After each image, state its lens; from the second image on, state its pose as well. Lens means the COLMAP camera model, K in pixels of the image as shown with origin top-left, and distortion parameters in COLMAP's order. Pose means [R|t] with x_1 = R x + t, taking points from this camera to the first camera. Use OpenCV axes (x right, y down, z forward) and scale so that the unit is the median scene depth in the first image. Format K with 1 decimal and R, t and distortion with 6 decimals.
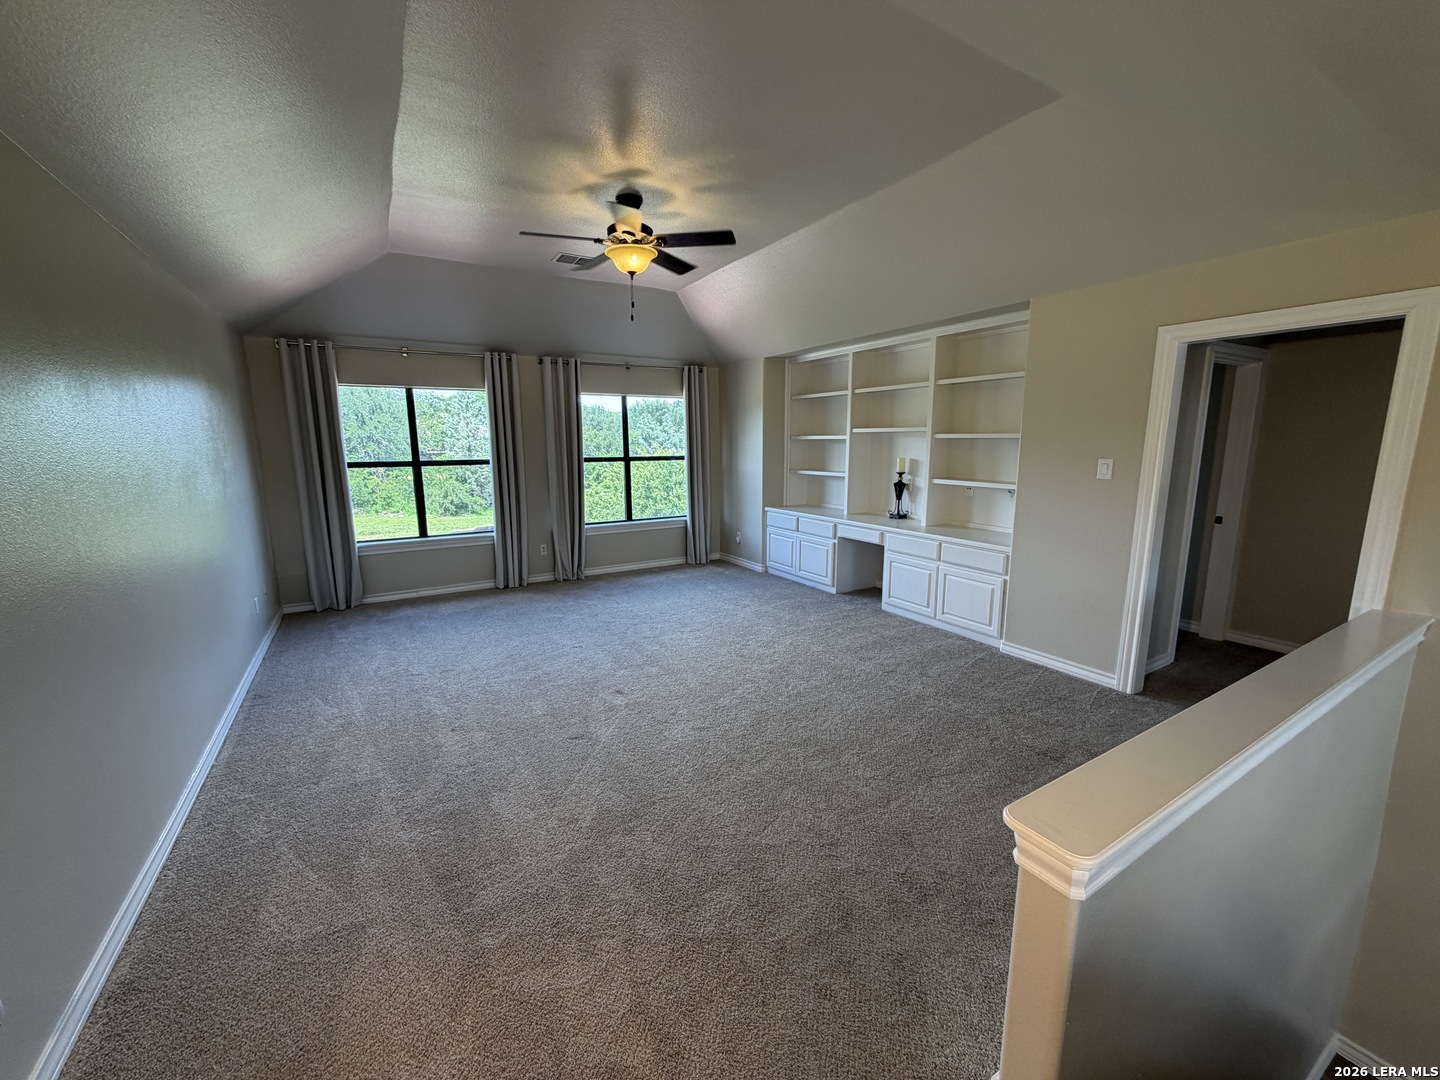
lens RADIAL K [[581.1, 0, 718.6], [0, 581.1, 543.0], [0, 0, 1]] dist [-0.000708, 0.000497]
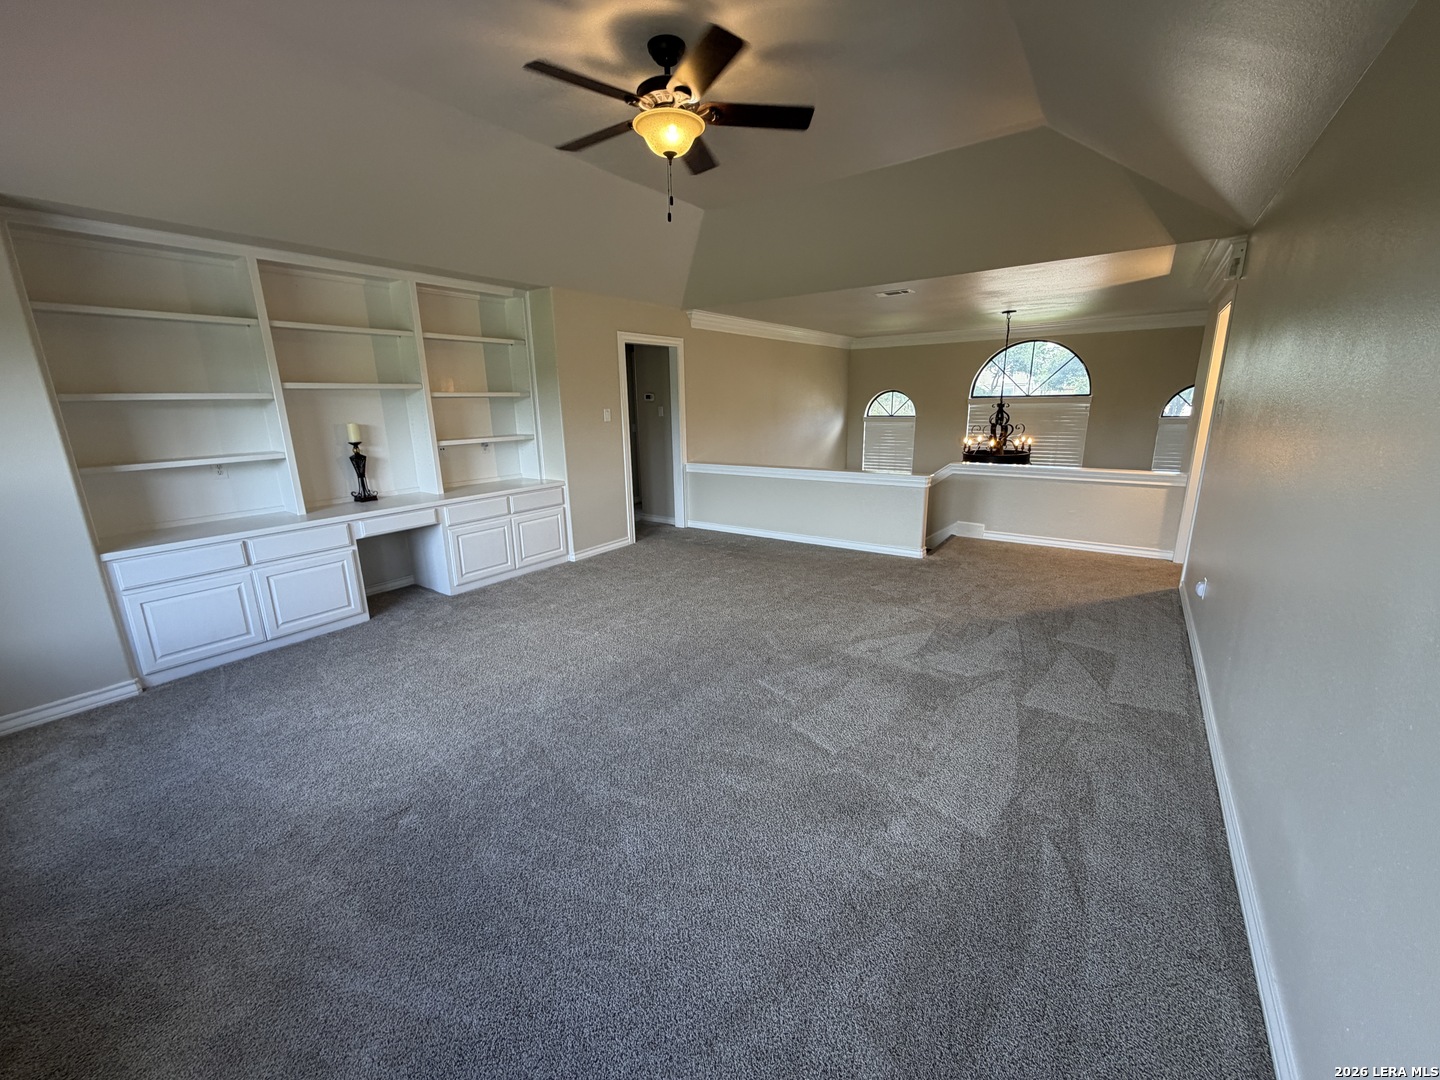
lens RADIAL K [[581.1, 0, 713.2], [0, 581.1, 533.9], [0, 0, 1]] dist [-0.000708, 0.000497]
pose [[-0.403637, -0.194985, 0.893901, -0.595276], [0.180248, 0.940931, 0.286633, -0.142083], [-0.896988, 0.276820, -0.344649, 0.868950]]
